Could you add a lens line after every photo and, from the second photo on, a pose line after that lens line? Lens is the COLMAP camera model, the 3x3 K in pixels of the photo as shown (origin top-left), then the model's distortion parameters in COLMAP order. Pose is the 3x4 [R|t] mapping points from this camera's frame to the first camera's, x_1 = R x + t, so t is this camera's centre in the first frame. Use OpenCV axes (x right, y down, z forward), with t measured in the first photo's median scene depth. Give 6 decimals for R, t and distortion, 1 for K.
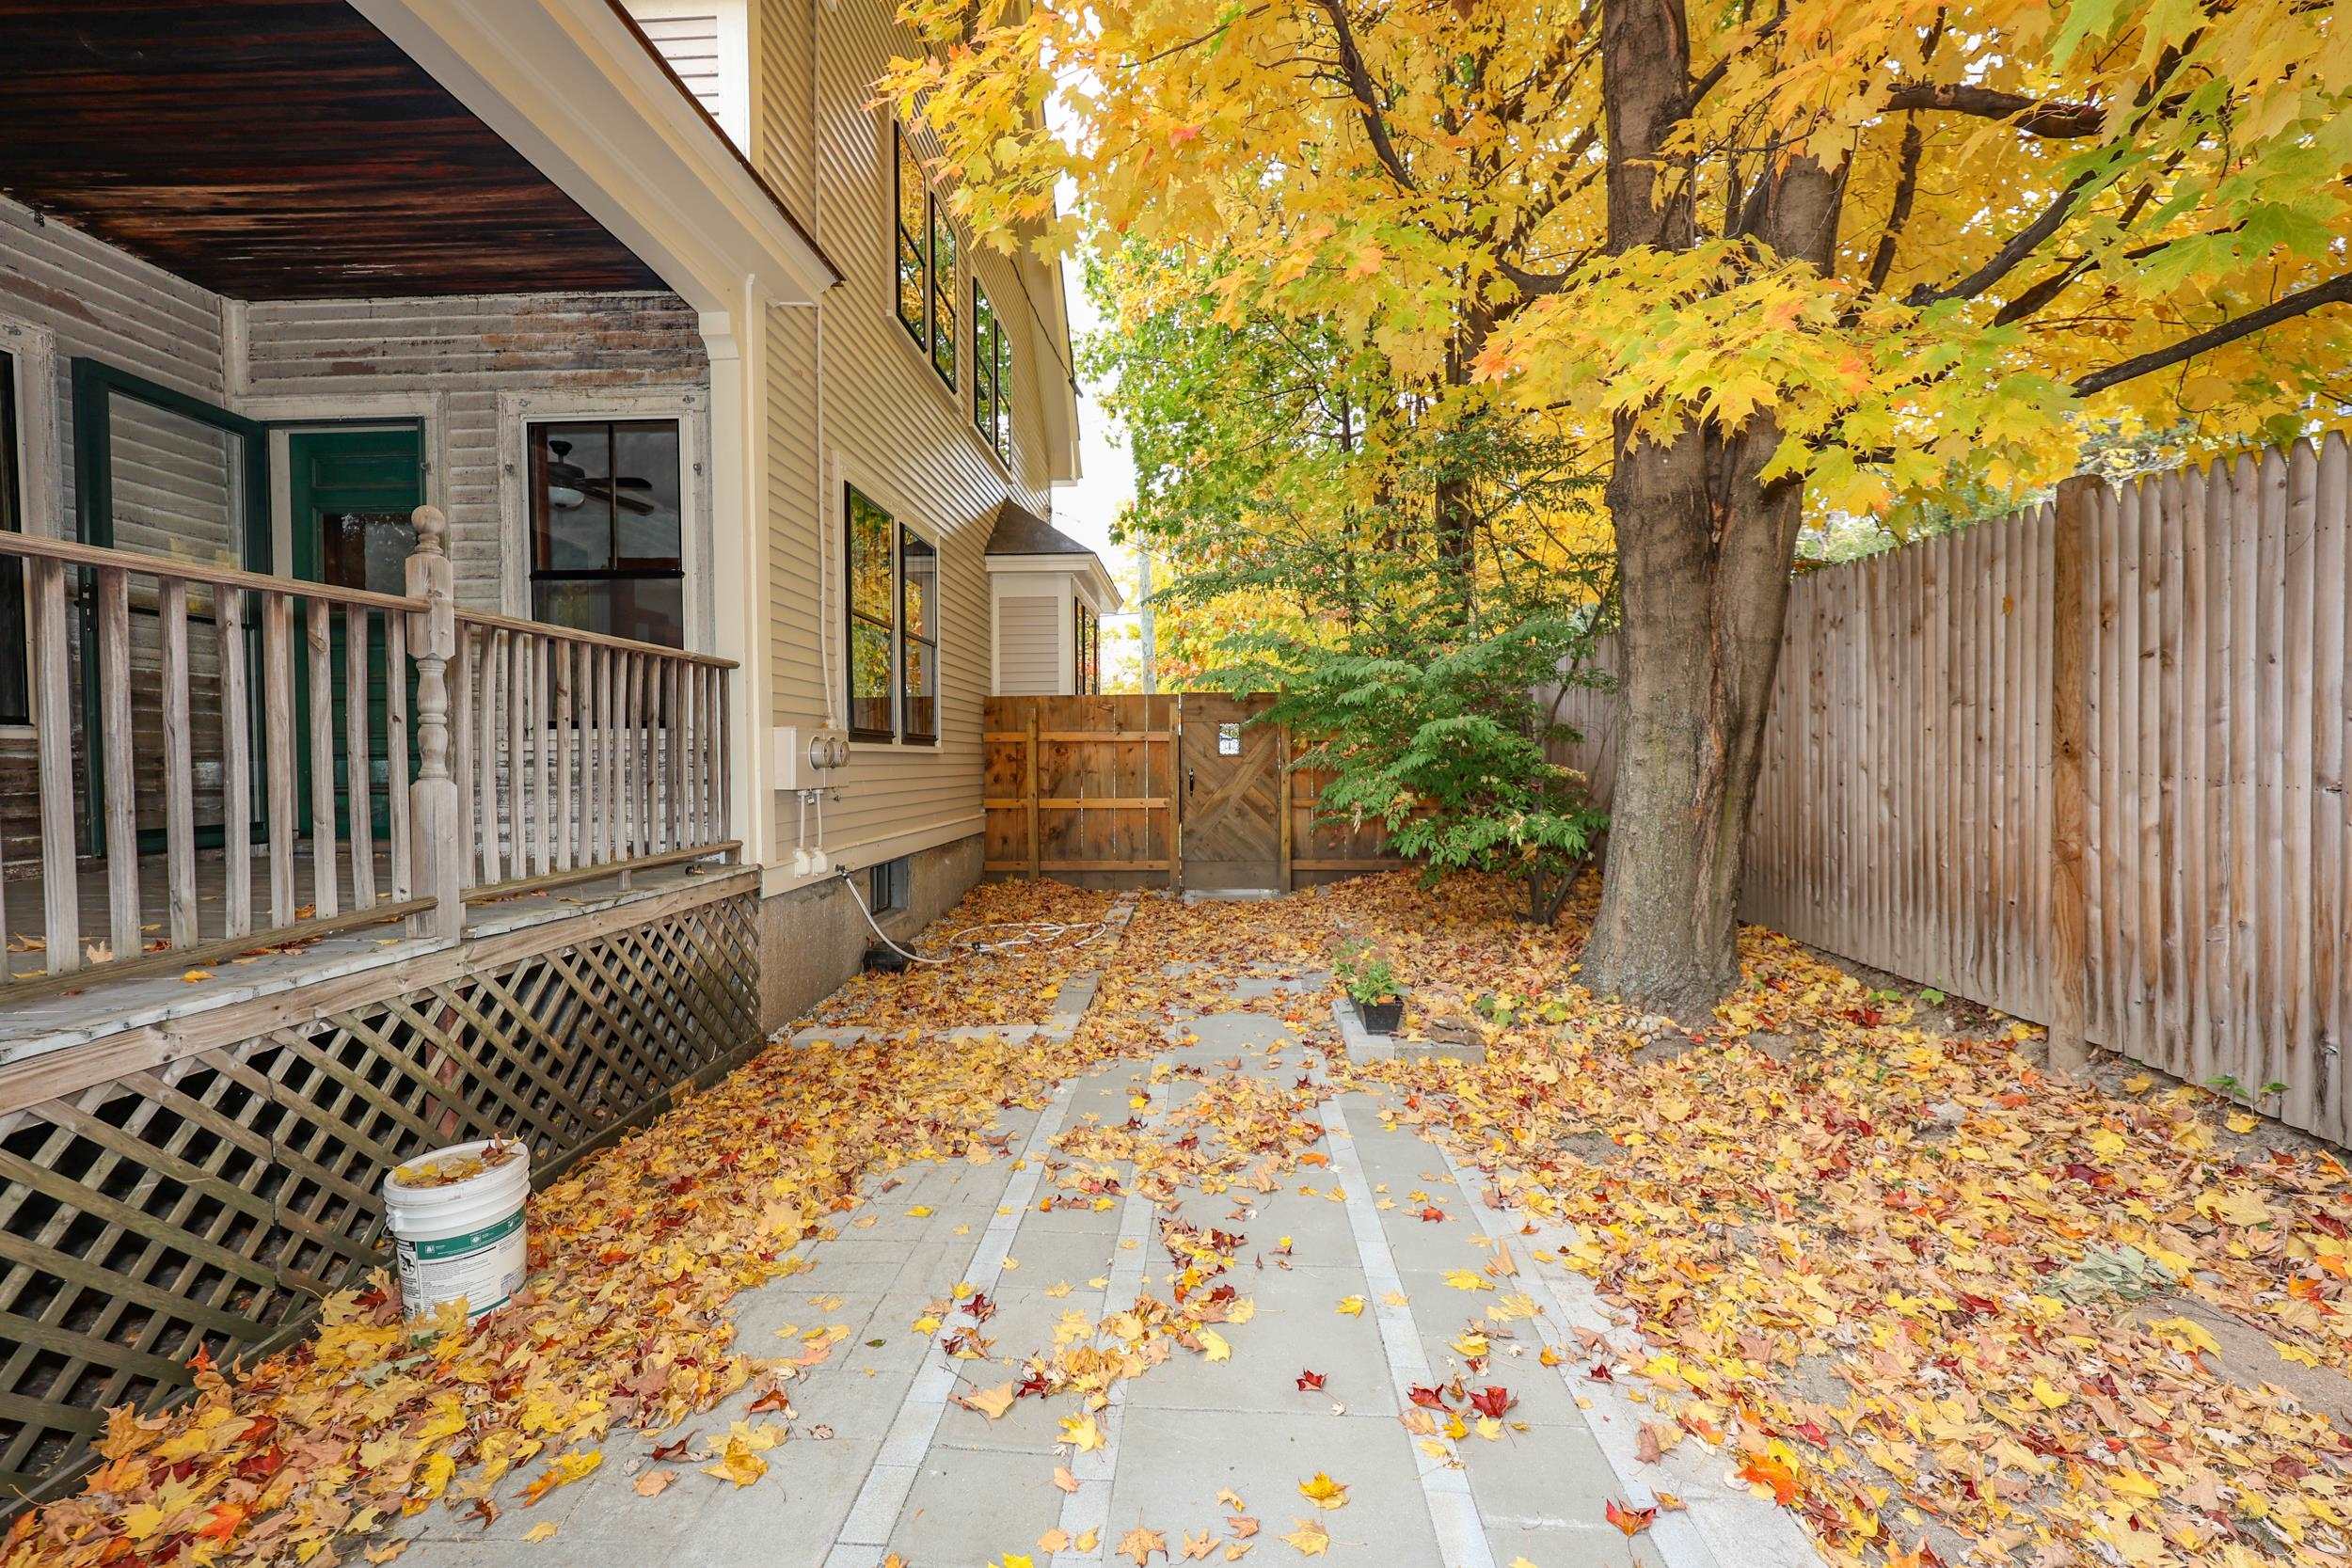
lens RADIAL K [[1000.4, 0, 1176.0], [0, 1000.4, 784.0], [0, 0, 1]] dist [0.000713, 0.000568]
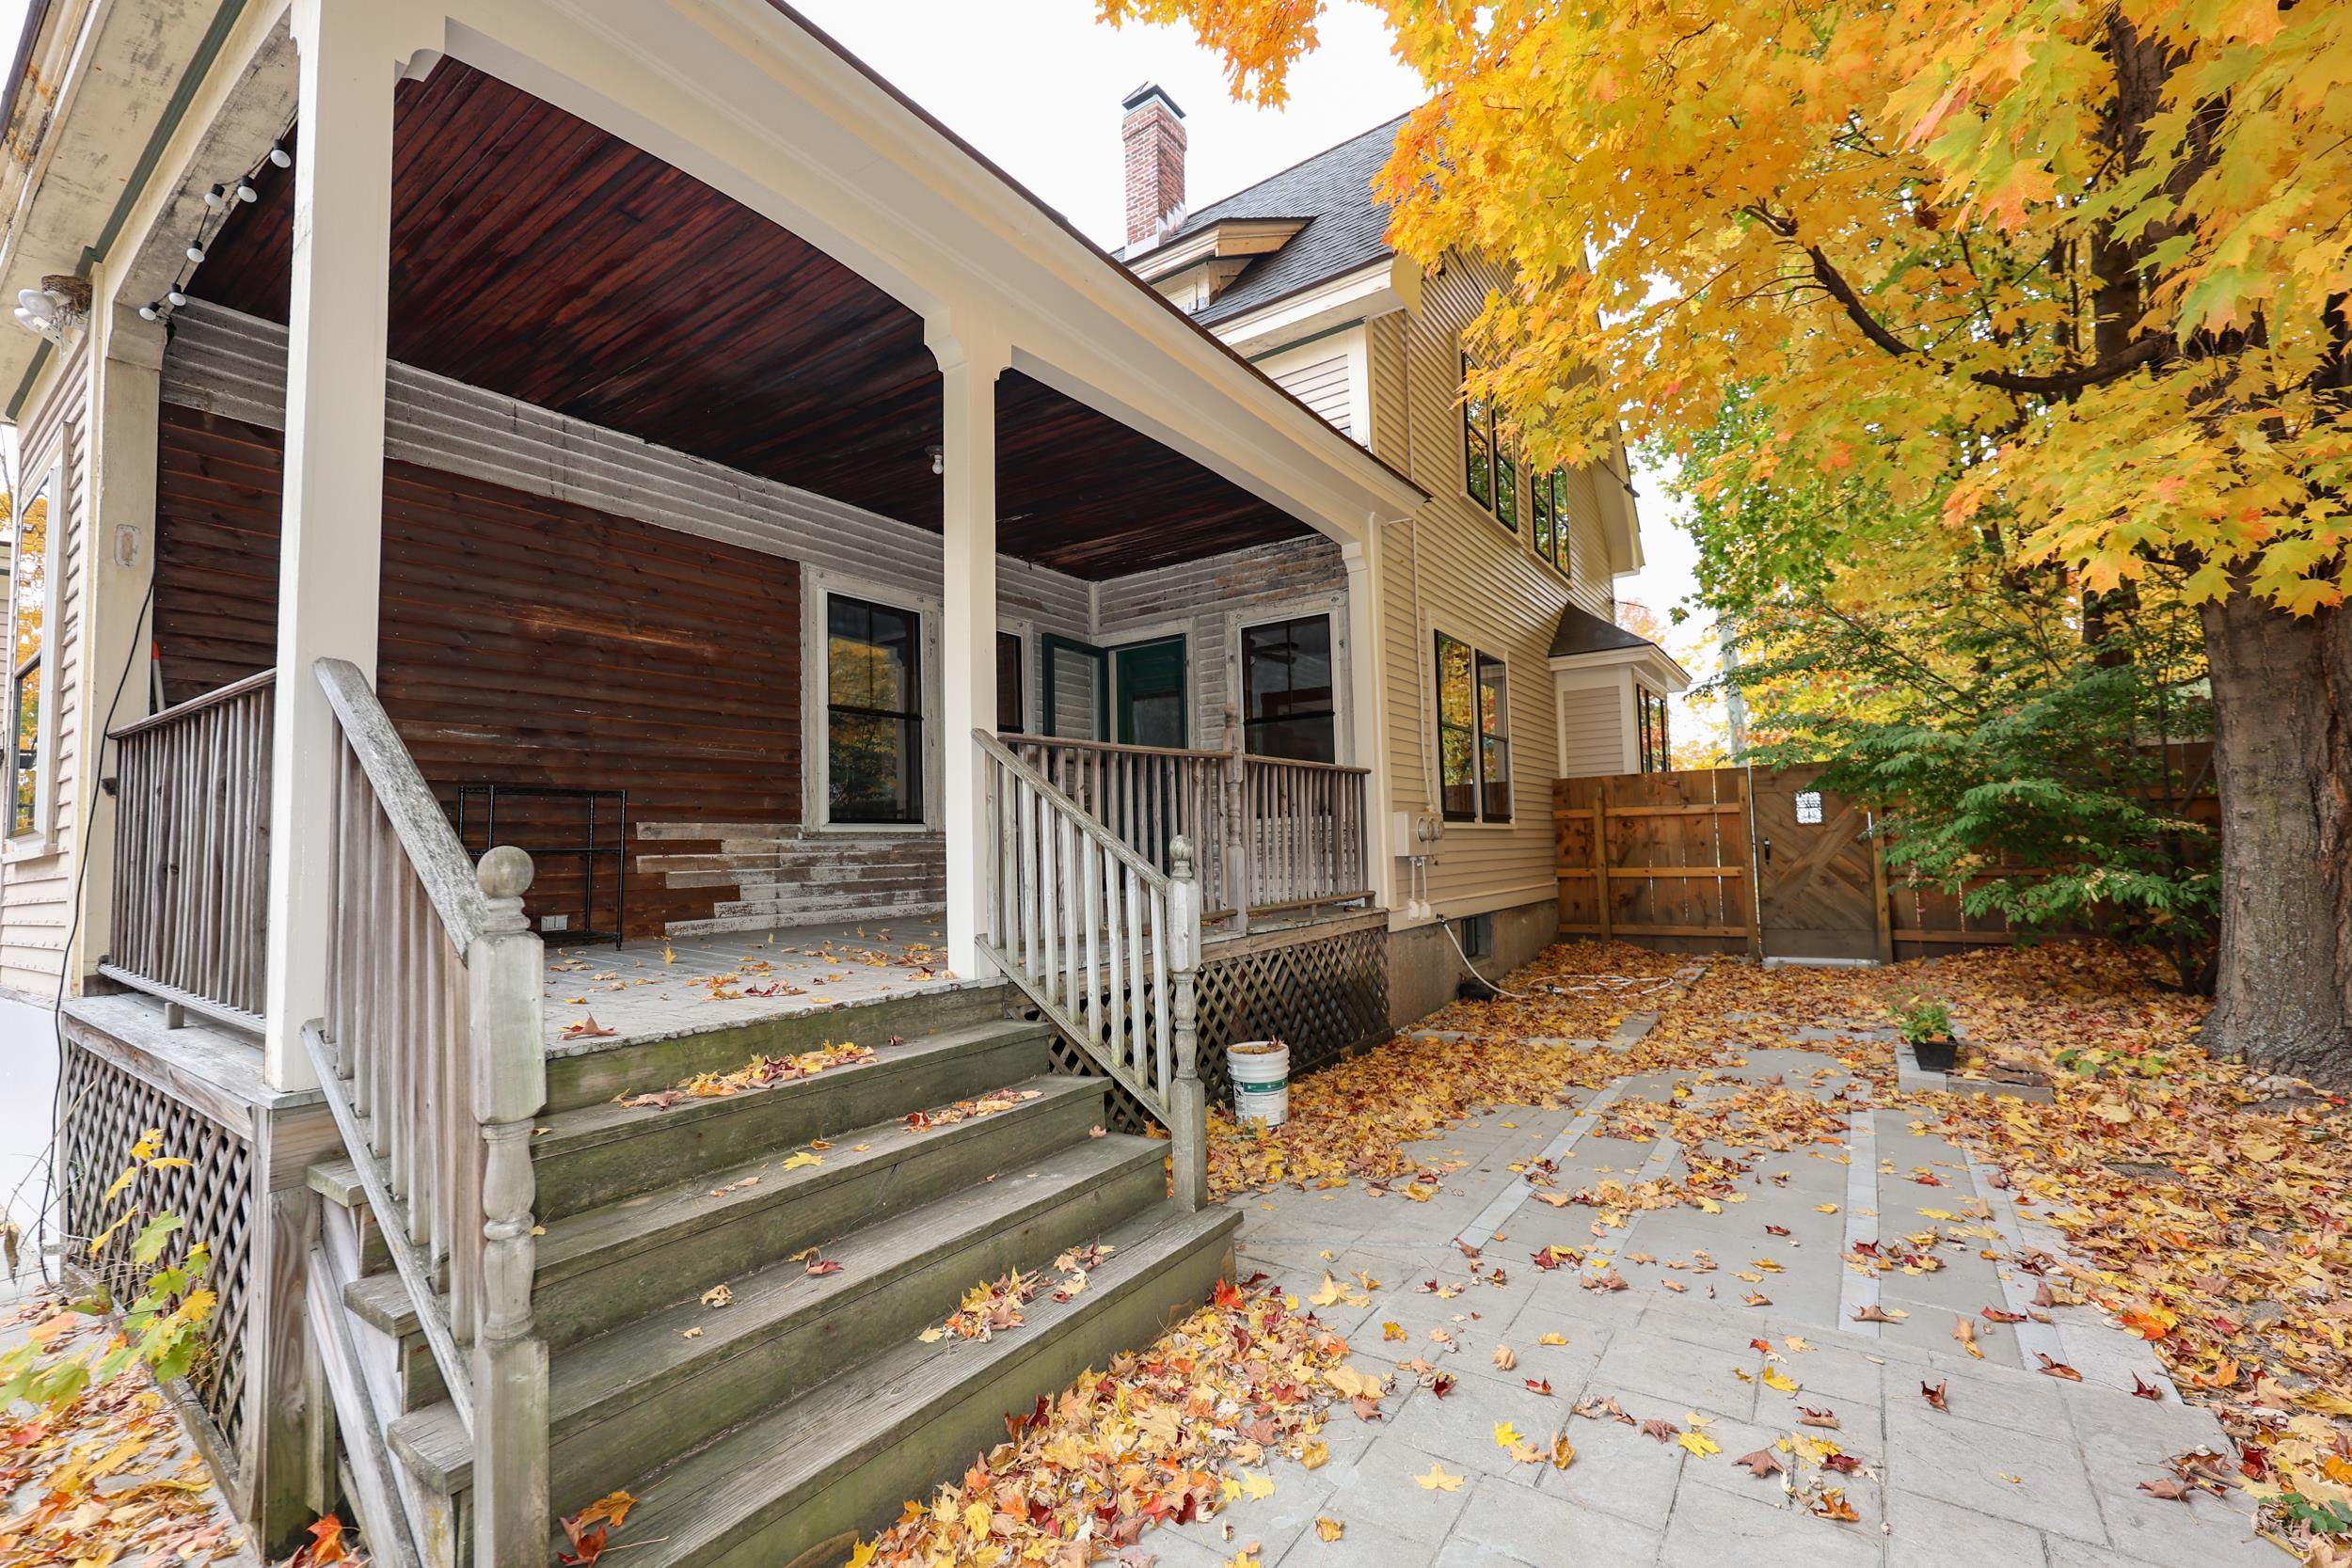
lens RADIAL K [[992.8, 0, 1168.2], [0, 992.8, 787.2], [0, 0, 1]] dist [0.001496, 0.000466]
pose [[0.841988, -0.050336, -0.537142, 0.094762], [0.007590, 0.996645, -0.081499, 0.021396], [0.539442, 0.064544, 0.839545, -0.379121]]
